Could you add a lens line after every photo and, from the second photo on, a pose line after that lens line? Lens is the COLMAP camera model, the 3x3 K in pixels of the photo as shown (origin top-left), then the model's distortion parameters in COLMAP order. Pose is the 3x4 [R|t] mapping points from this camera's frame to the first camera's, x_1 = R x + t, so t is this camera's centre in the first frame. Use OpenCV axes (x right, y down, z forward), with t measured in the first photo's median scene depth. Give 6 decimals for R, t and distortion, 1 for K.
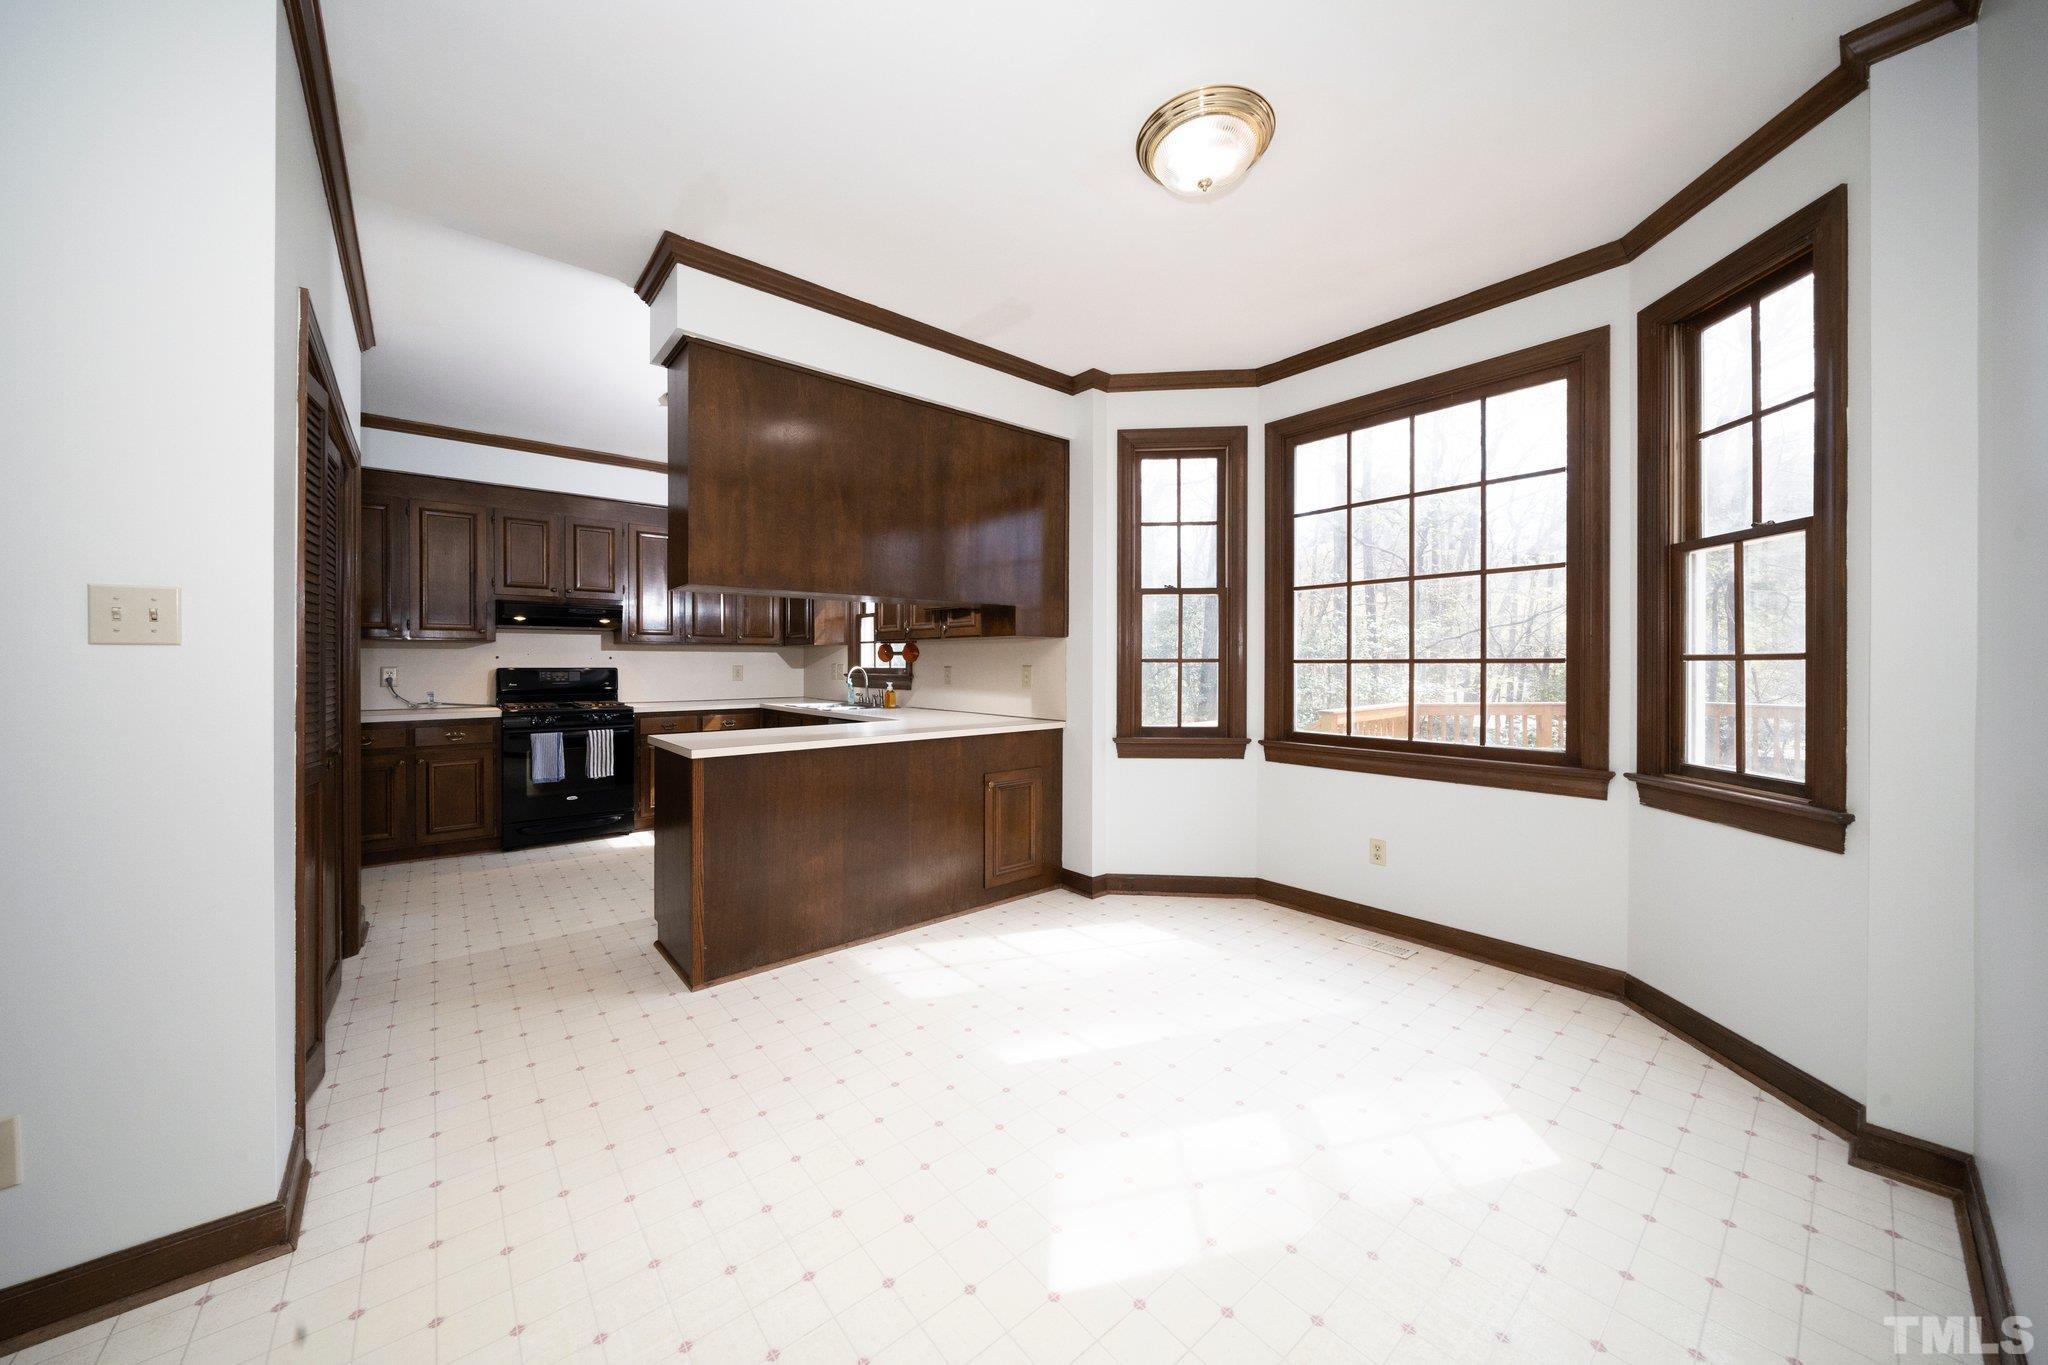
lens RADIAL K [[705.0, 0, 1011.6], [0, 705.0, 672.0], [0, 0, 1]] dist [0.007963, 0.000158]
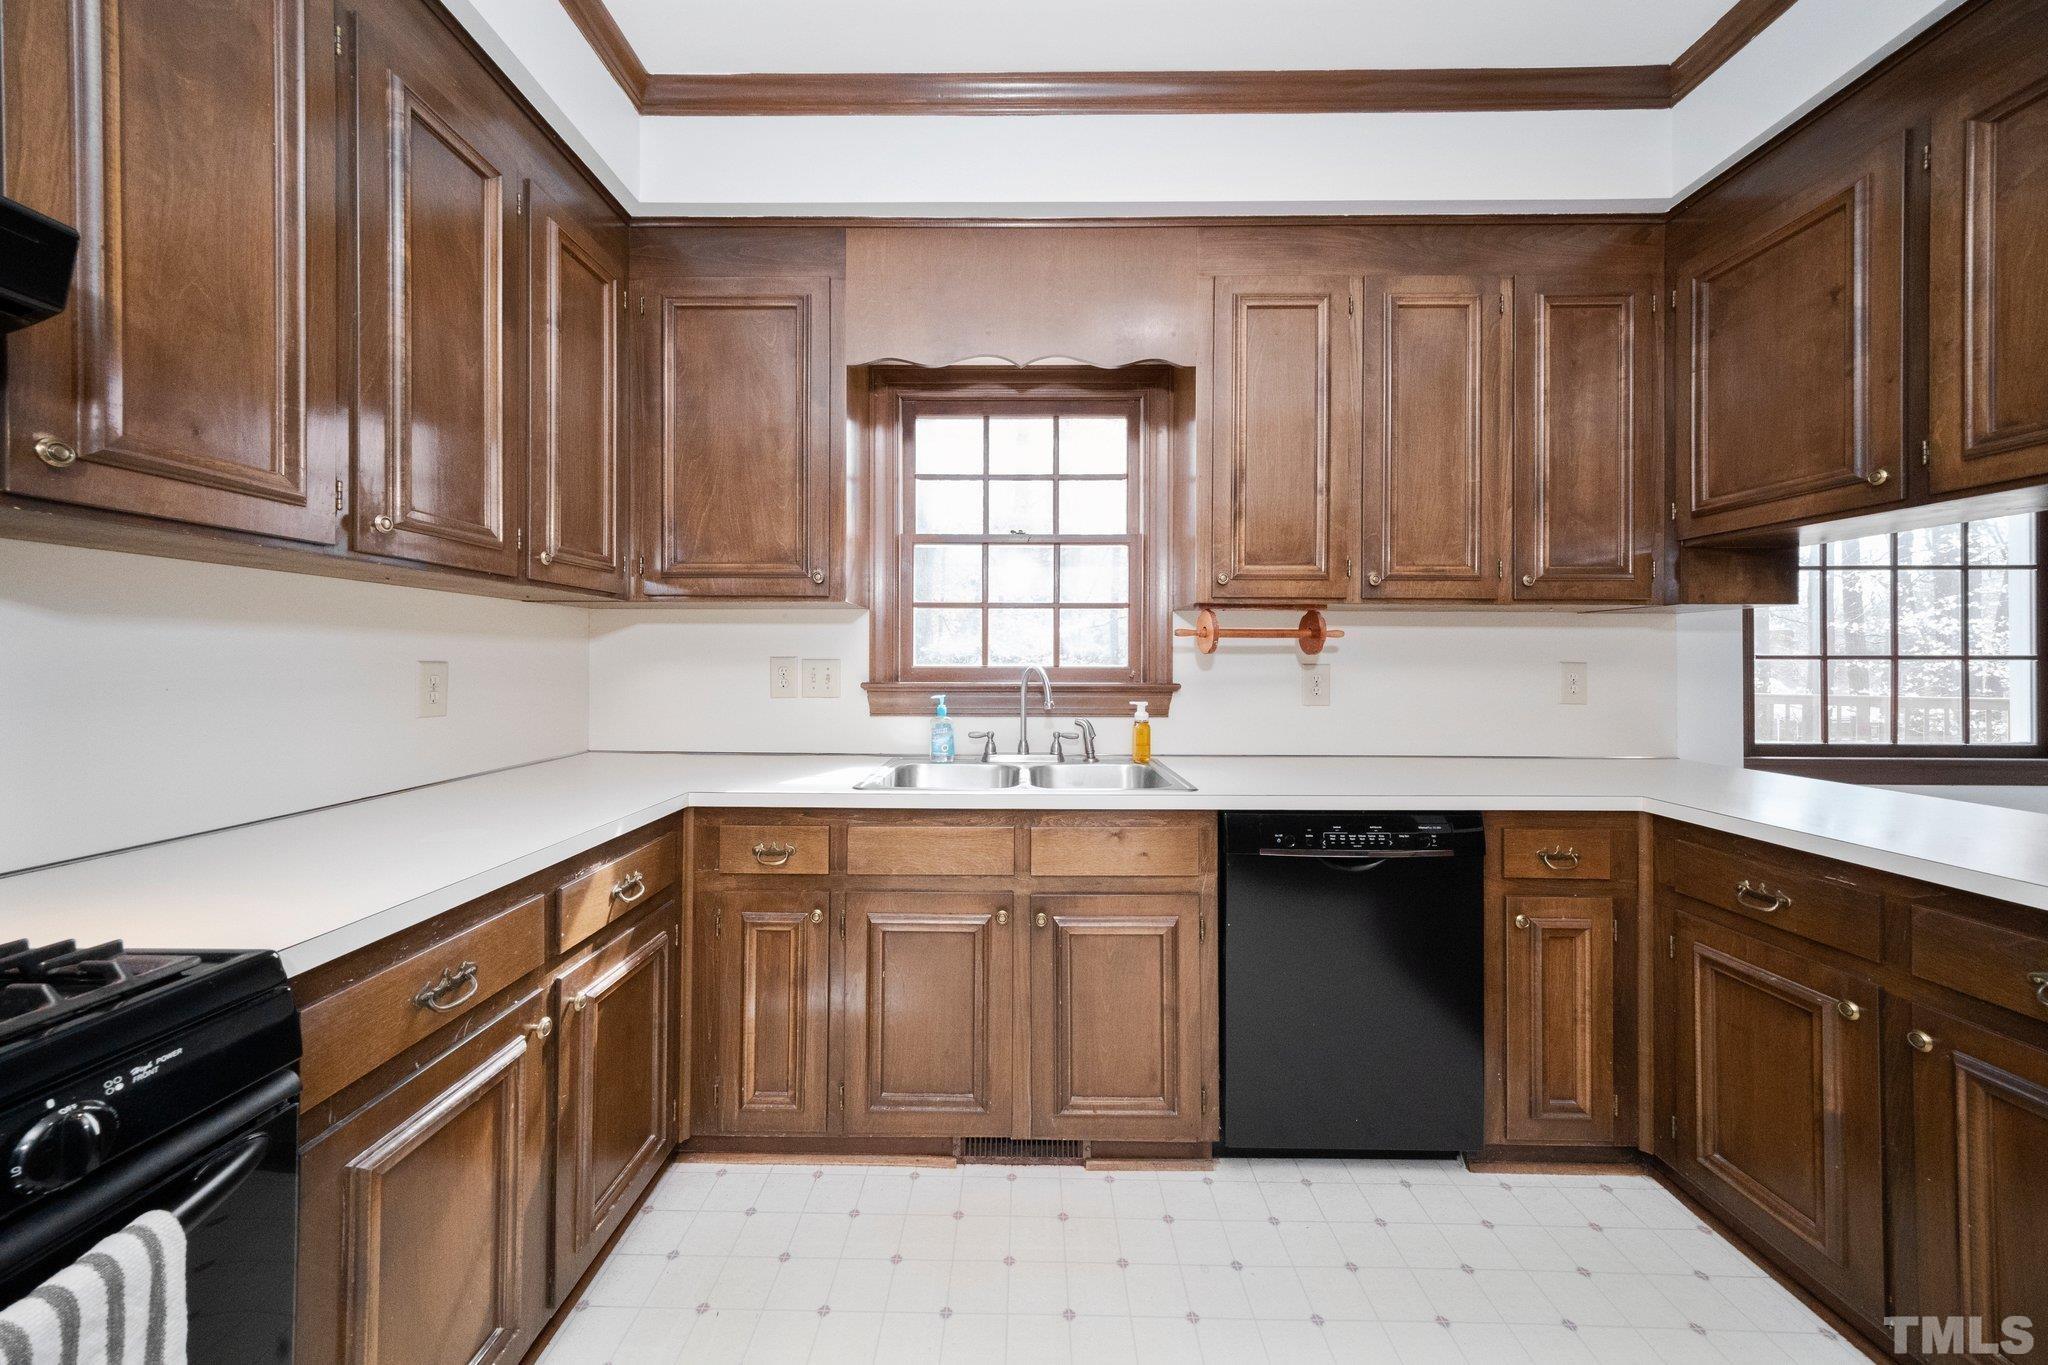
lens RADIAL K [[705.0, 0, 1020.8], [0, 705.0, 660.7], [0, 0, 1]] dist [0.007963, 0.000158]
pose [[0.647521, 0.002578, 0.762043, -0.731472], [0.006893, 0.999934, -0.009240, -0.008351], [-0.762016, 0.011236, 0.647460, 1.056689]]
